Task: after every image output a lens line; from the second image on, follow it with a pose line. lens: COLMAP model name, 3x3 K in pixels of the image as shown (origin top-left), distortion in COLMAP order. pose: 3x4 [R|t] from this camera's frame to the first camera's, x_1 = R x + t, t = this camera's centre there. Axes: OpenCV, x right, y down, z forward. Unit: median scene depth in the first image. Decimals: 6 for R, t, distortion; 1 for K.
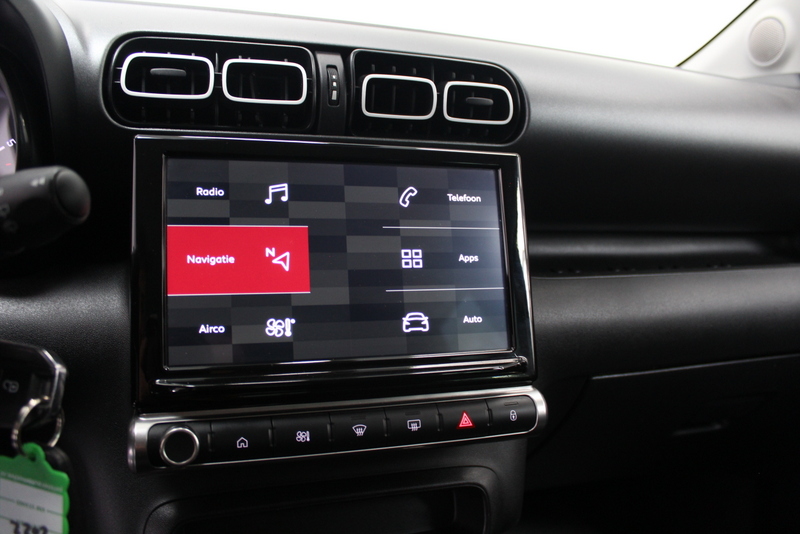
lens RADIAL K [[655.2, 0, 401.1], [0, 655.2, 266.5], [0, 0, 1]] dist [-0.152850, 0.118103]
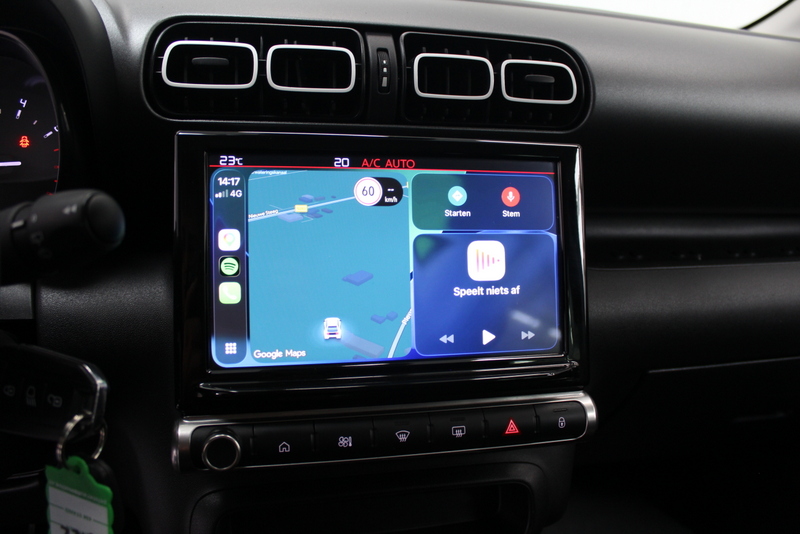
lens RADIAL K [[655.2, 0, 397.7], [0, 655.2, 267.7], [0, 0, 1]] dist [-0.152850, 0.118103]
pose [[0.995218, 0.028473, -0.093438, 0.012398], [-0.019284, 0.995018, 0.097811, -0.092372], [0.095758, -0.095542, 0.990809, 0.044548]]
